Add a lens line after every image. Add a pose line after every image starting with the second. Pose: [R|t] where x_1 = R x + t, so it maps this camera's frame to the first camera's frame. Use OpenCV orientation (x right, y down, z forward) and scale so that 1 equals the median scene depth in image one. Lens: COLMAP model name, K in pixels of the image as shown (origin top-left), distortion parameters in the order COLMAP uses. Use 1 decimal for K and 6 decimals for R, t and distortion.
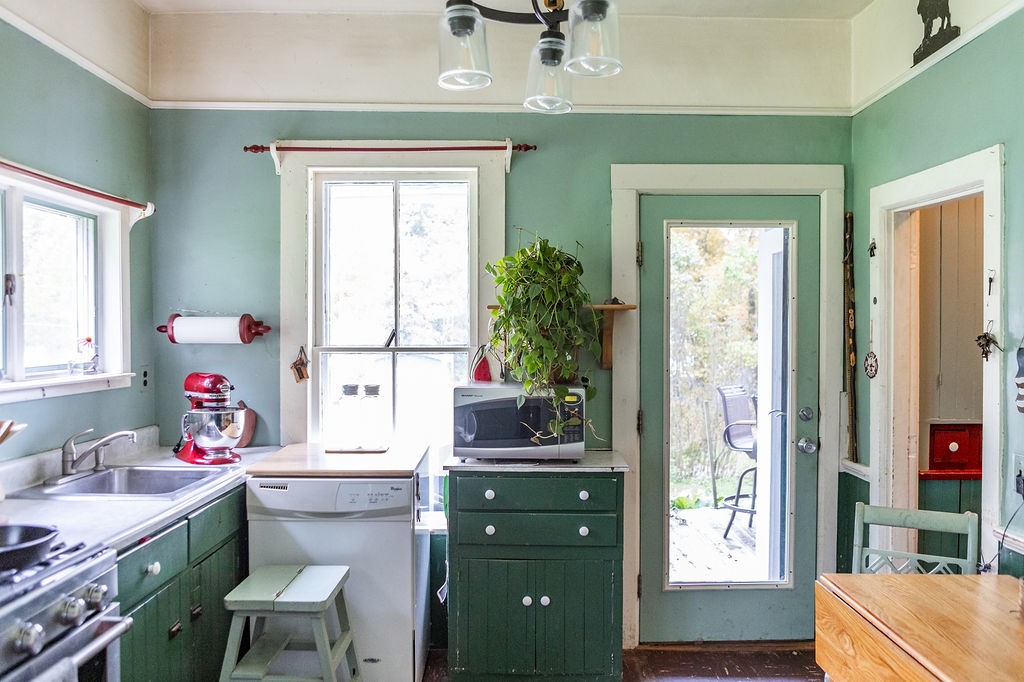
lens RADIAL K [[875.0, 0, 513.2], [0, 875.0, 337.5], [0, 0, 1]] dist [-0.021075, -0.010248]
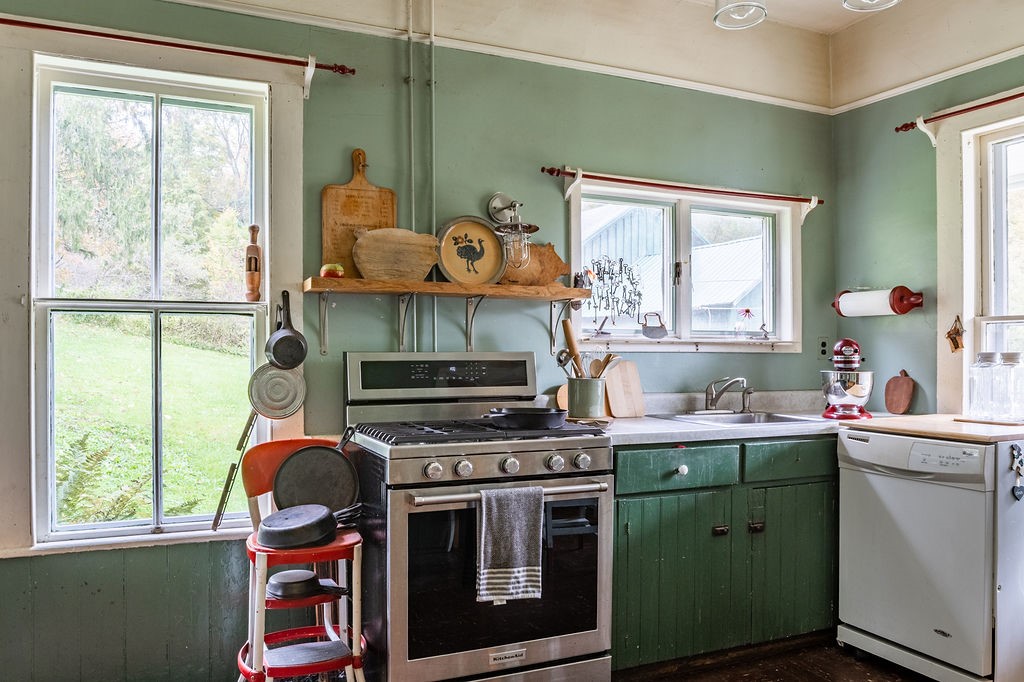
lens RADIAL K [[794.1, 0, 510.5], [0, 794.1, 344.3], [0, 0, 1]] dist [0.010126, 0.001867]
pose [[0.417820, -0.011026, -0.908463, 0.391049], [-0.015541, 0.999693, -0.019280, 0.073292], [0.908397, 0.022174, 0.417520, 0.185409]]
